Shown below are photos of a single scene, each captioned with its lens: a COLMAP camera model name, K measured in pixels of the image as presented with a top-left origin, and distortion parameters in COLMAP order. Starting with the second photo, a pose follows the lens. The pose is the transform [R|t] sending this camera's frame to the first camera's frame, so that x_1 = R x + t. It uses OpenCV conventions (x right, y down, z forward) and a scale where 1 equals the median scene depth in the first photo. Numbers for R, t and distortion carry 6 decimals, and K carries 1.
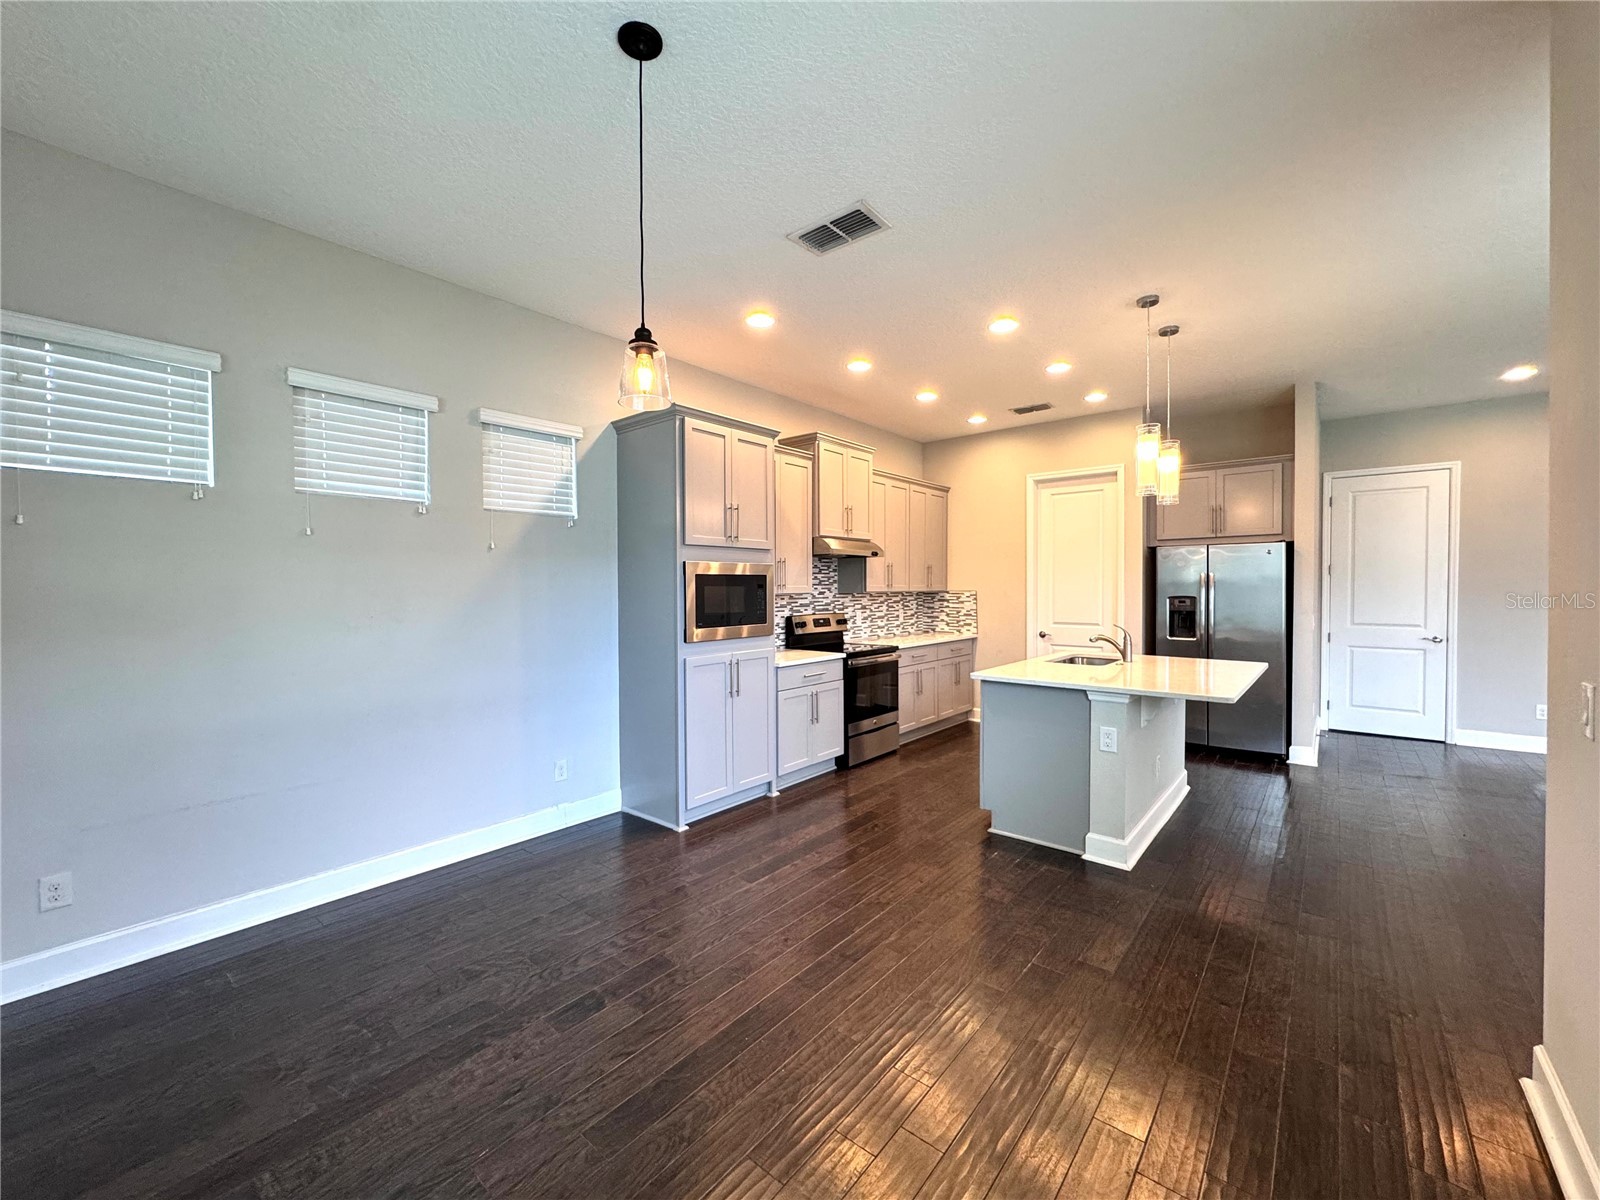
lens RADIAL K [[641.8, 0, 802.6], [0, 641.8, 596.7], [0, 0, 1]] dist [-0.005307, 0.001062]
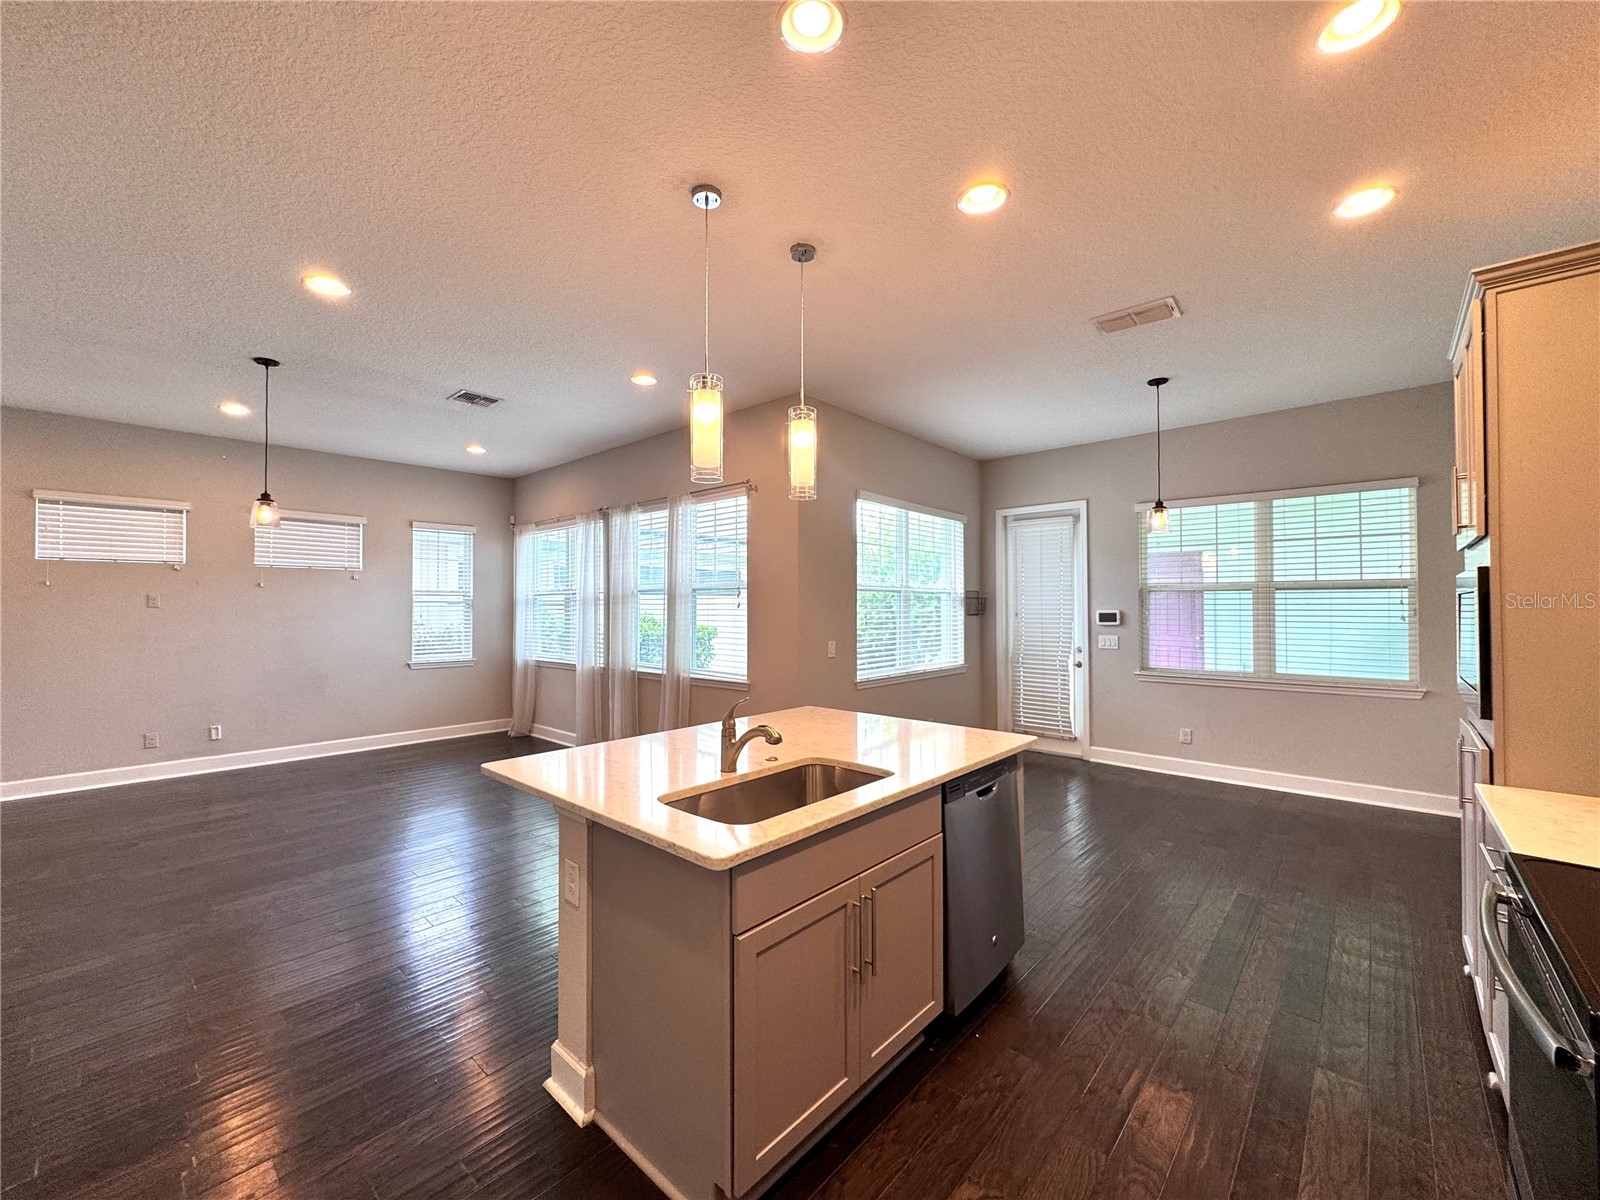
lens RADIAL K [[641.8, 0, 796.5], [0, 641.8, 597.8], [0, 0, 1]] dist [-0.005307, 0.001062]
pose [[-0.998953, 0.007126, 0.045179, 0.322233], [0.007154, 0.999974, 0.000444, -0.024661], [-0.045175, 0.000766, -0.998979, 1.122203]]
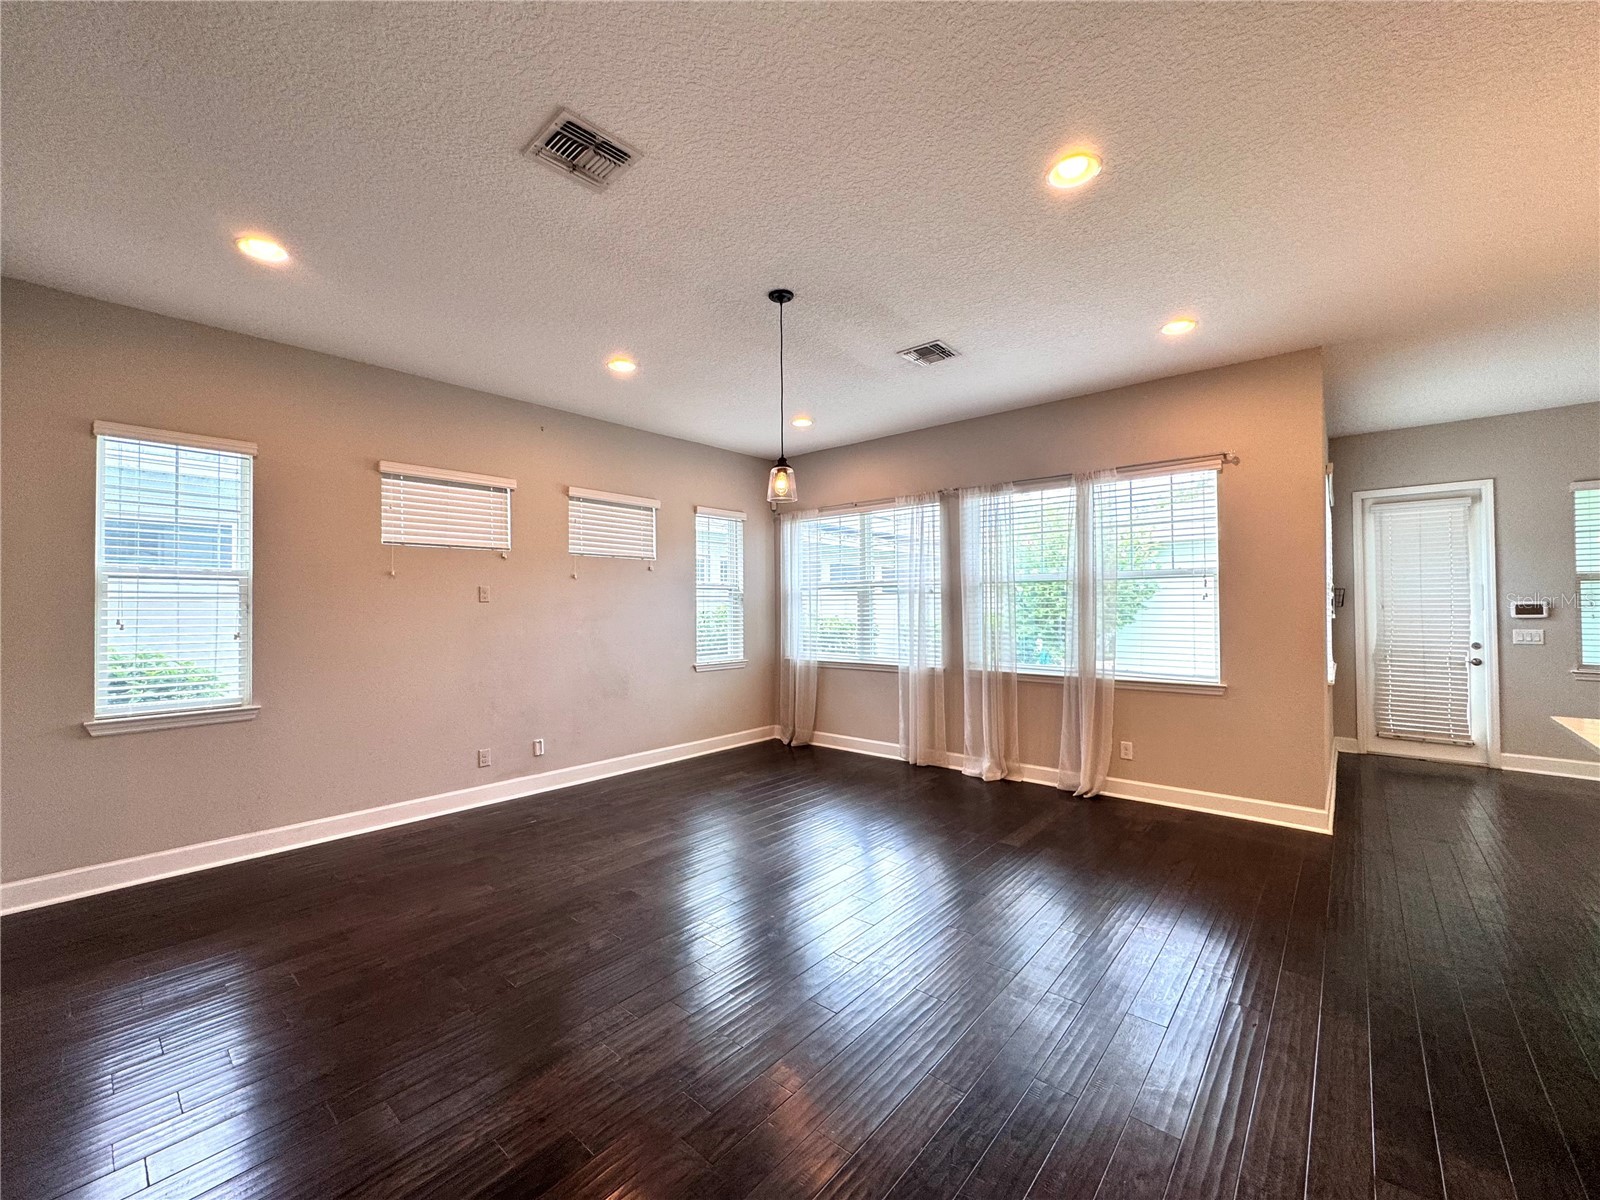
lens RADIAL K [[641.8, 0, 796.5], [0, 641.8, 597.7], [0, 0, 1]] dist [-0.005307, 0.001062]
pose [[-0.999596, 0.011131, 0.026141, 0.909717], [0.011173, 0.999936, 0.001474, -0.019093], [-0.026123, 0.001765, -0.999657, 1.018355]]
